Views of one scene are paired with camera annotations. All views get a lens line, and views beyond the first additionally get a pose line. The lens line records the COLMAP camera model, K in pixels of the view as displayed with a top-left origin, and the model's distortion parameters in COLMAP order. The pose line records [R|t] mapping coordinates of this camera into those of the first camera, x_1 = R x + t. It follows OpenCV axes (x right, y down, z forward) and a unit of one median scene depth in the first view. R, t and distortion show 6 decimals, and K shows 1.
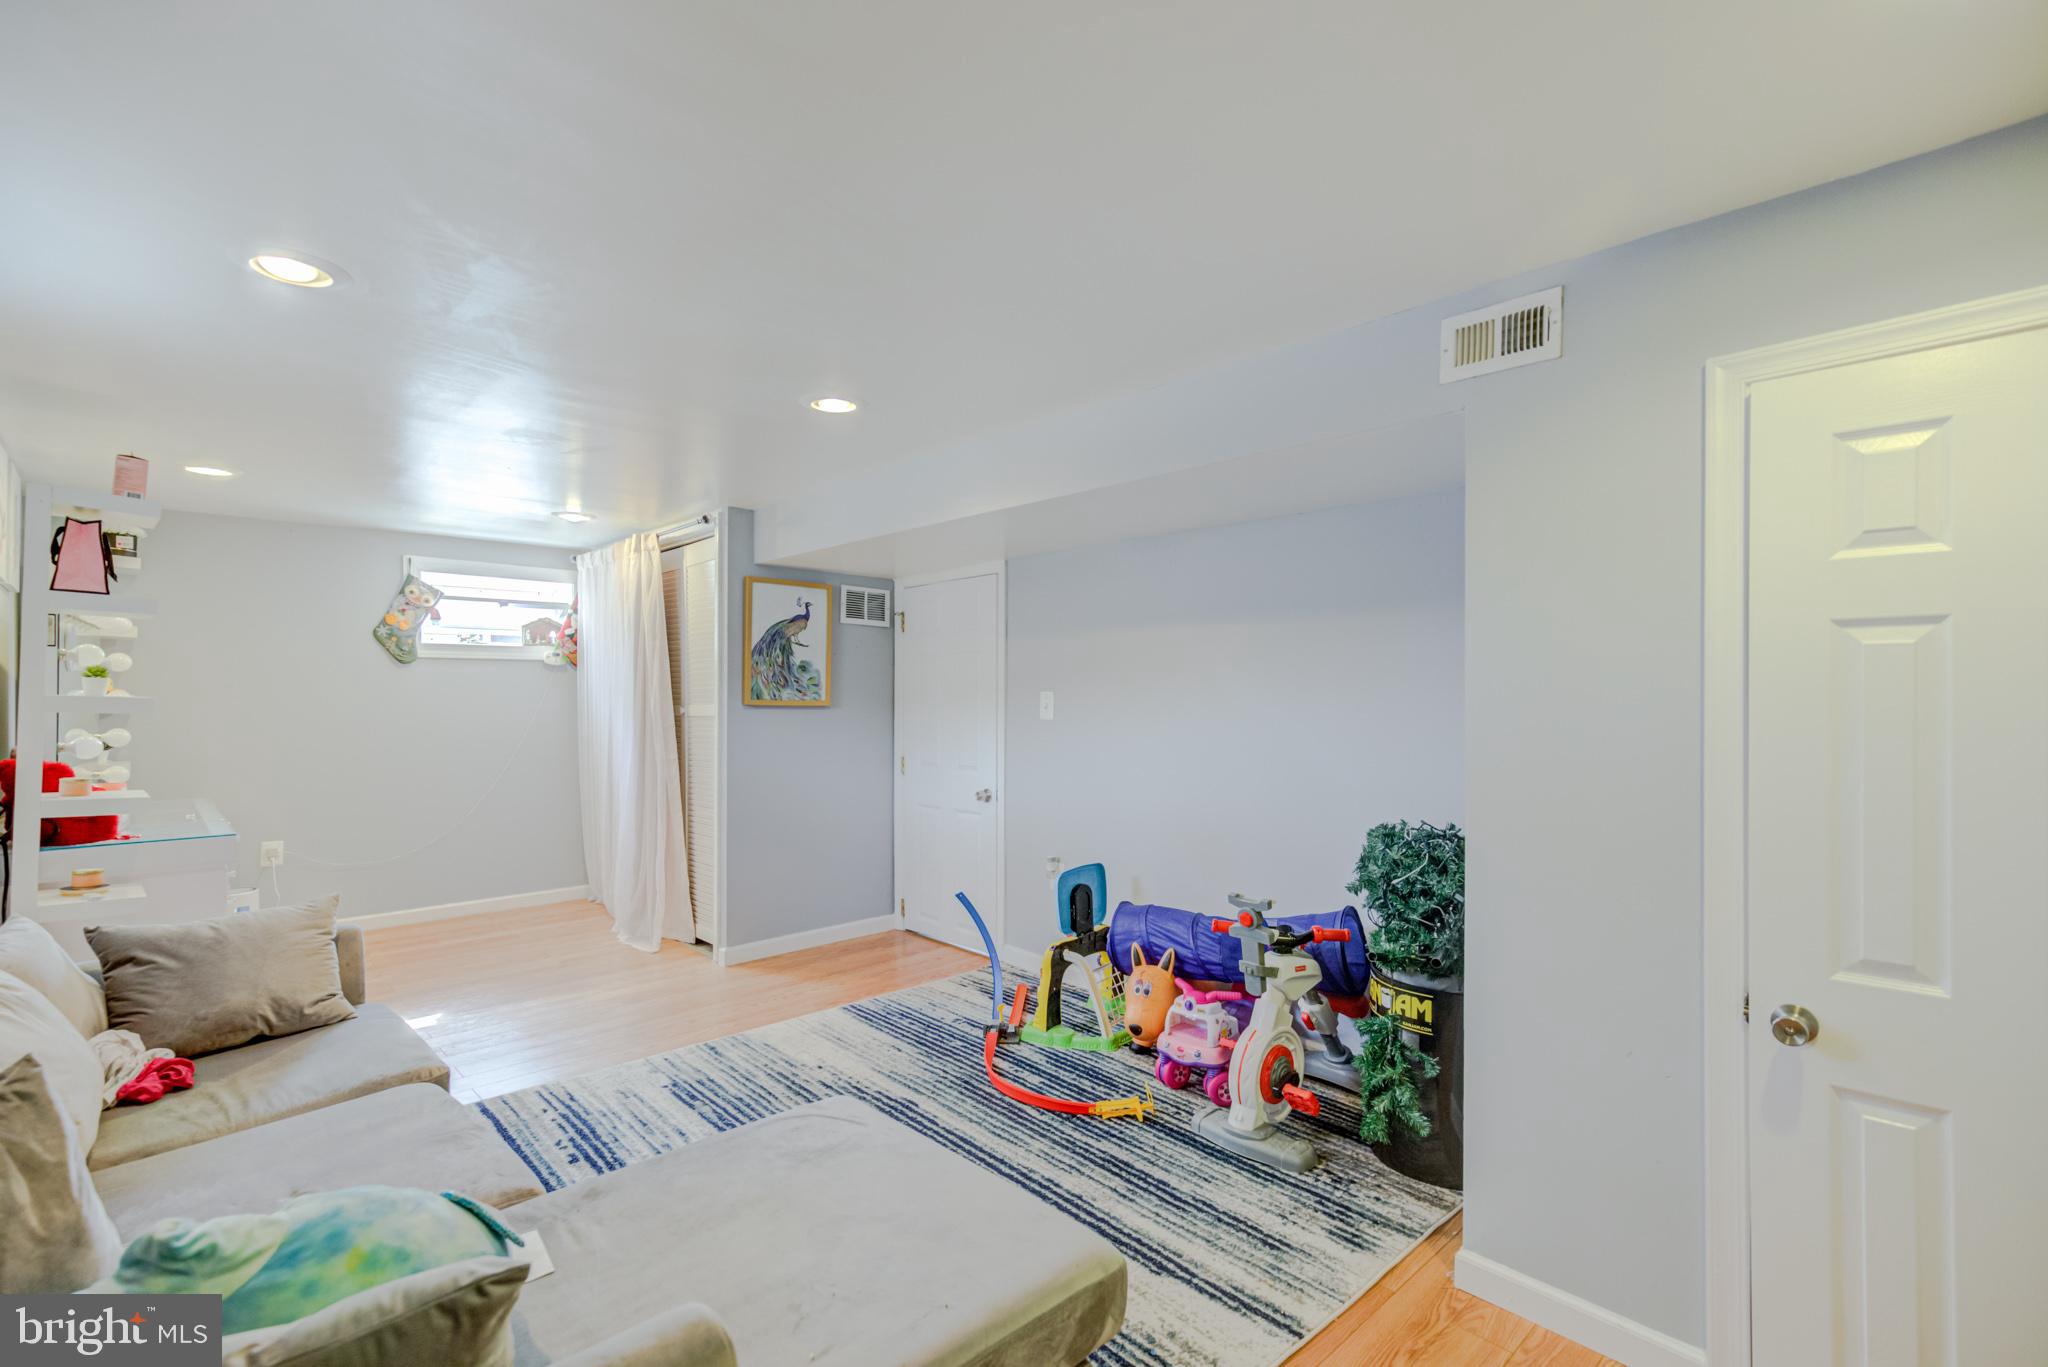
lens RADIAL K [[931.9, 0, 1031.9], [0, 931.9, 706.5], [0, 0, 1]] dist [0.011628, 0.000456]
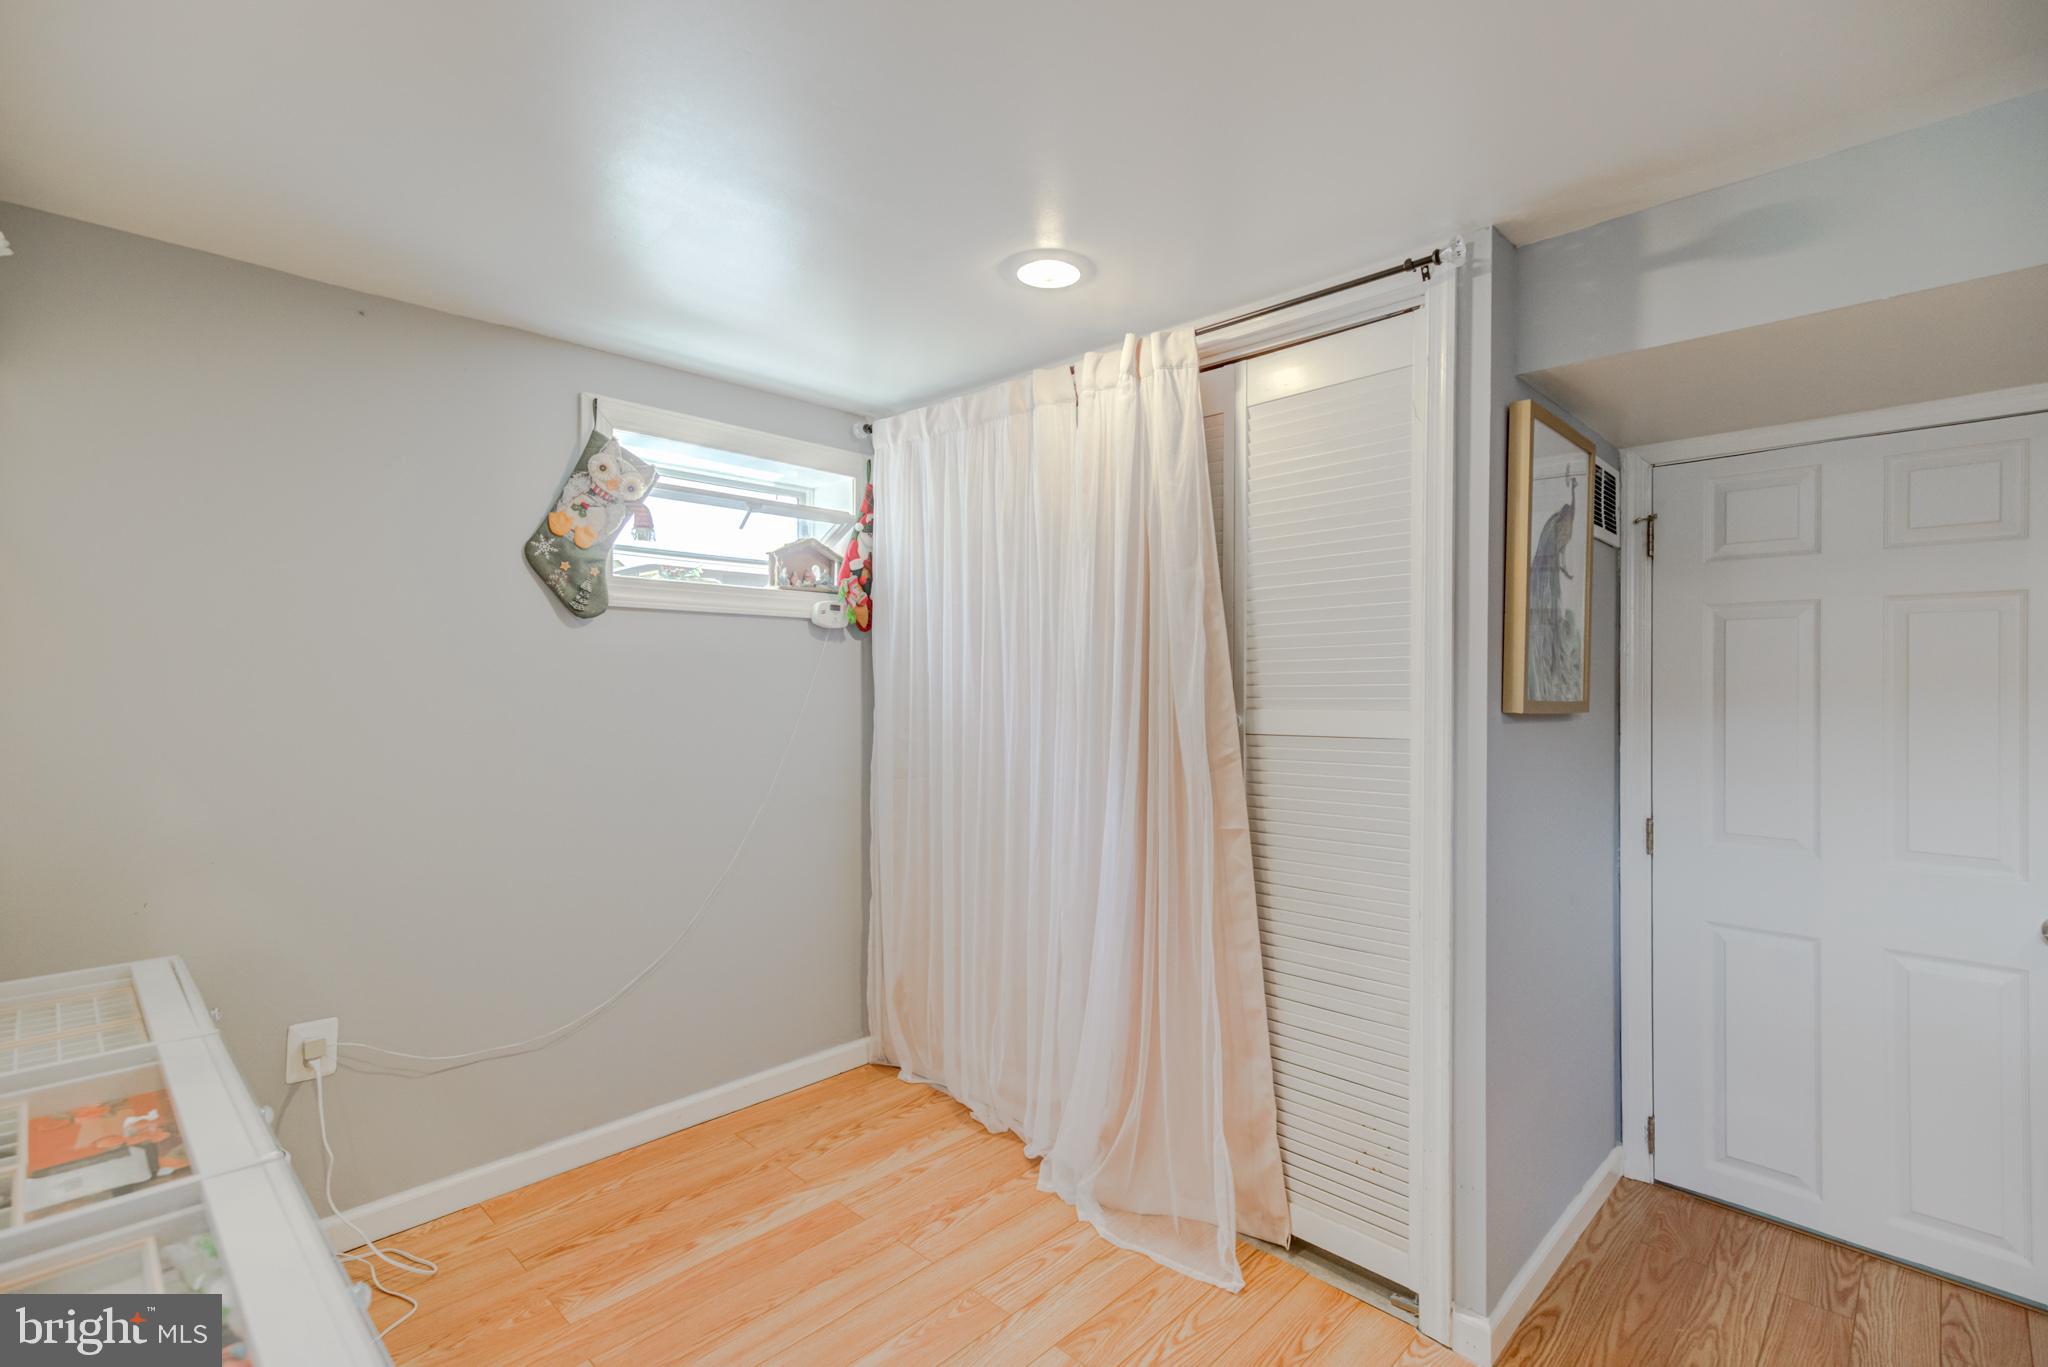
lens RADIAL K [[919.0, 0, 1009.9], [0, 919.0, 686.4], [0, 0, 1]] dist [0.000920, -0.000054]
pose [[0.999060, 0.005388, 0.043005, -0.472519], [-0.004842, 0.999906, -0.012801, -0.005977], [-0.043070, 0.012581, 0.998993, 0.523100]]
